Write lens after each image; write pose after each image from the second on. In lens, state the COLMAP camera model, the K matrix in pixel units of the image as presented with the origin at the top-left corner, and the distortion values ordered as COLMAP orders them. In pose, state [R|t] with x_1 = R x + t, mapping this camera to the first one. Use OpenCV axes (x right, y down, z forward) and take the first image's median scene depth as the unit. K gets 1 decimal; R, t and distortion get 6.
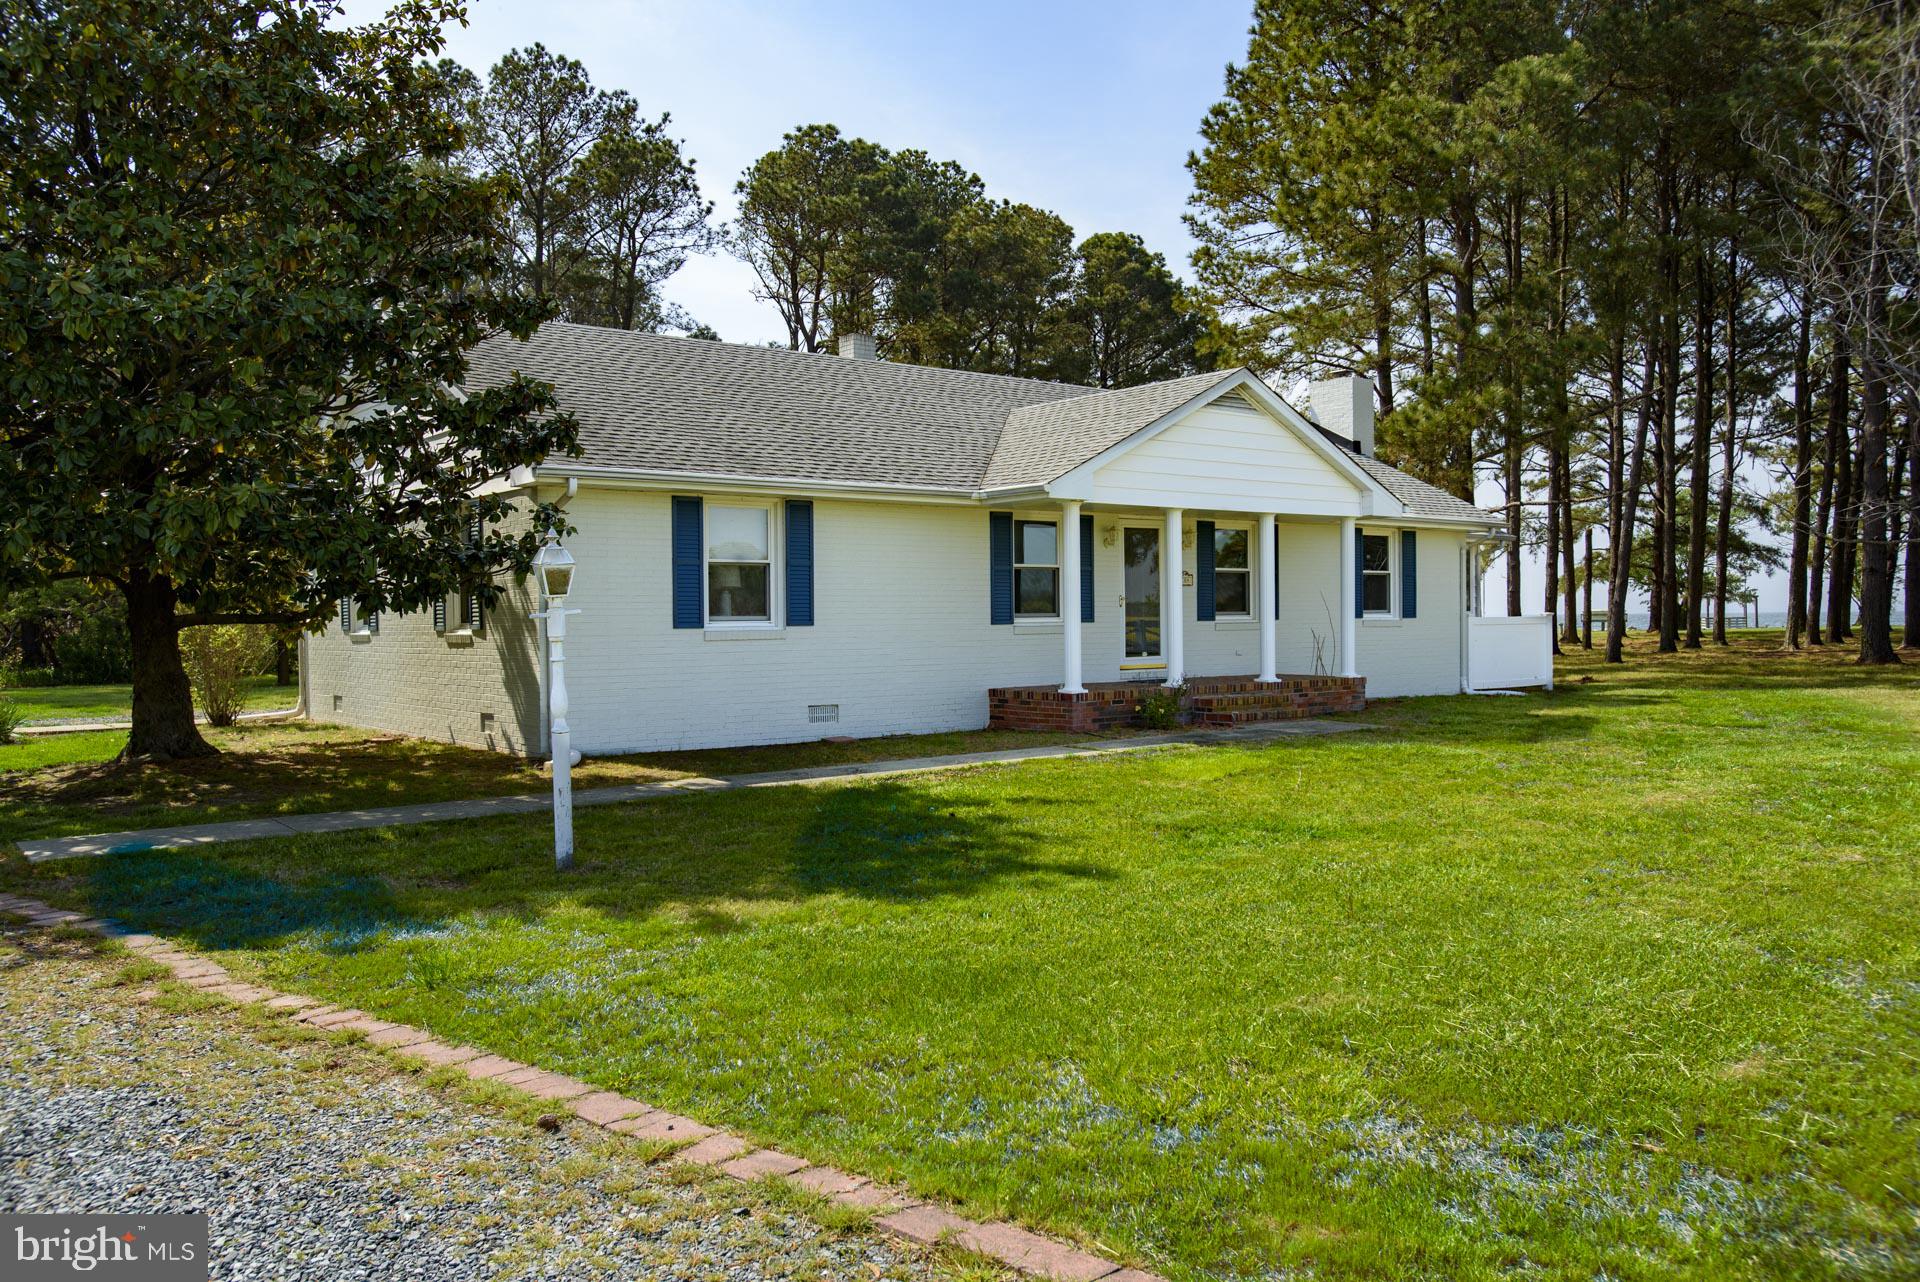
lens RADIAL K [[1496.8, 0, 960.0], [0, 1496.8, 641.0], [0, 0, 1]] dist [0.008674, 0.002987]
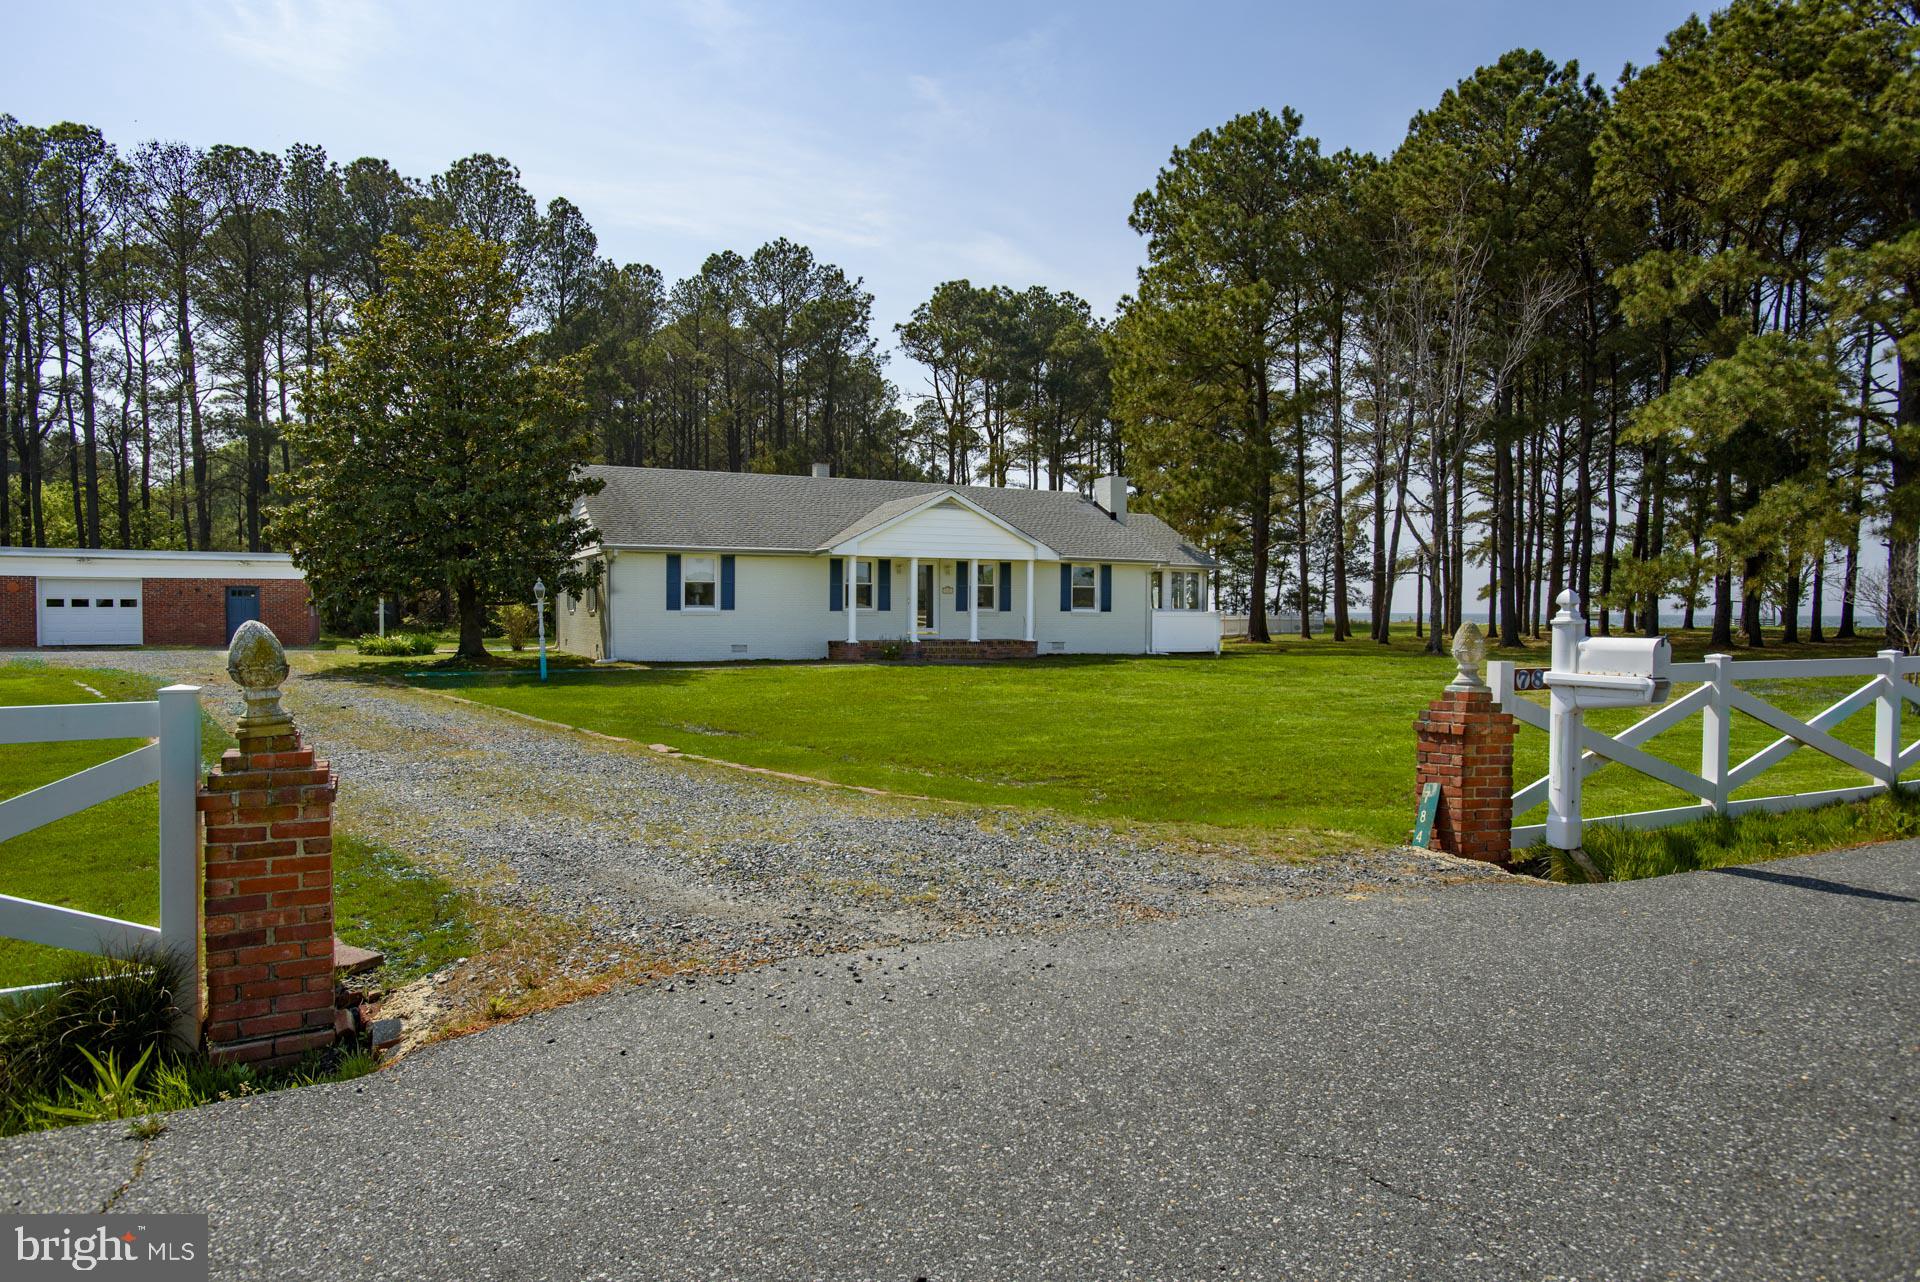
lens RADIAL K [[1225.1, 0, 960.0], [0, 1225.1, 641.0], [0, 0, 1]] dist [-0.003383, -0.000488]
pose [[0.976036, 0.023948, -0.216286, 0.527095], [-0.020757, 0.999640, 0.017014, -0.001337], [0.216616, -0.012117, 0.976182, -0.609762]]
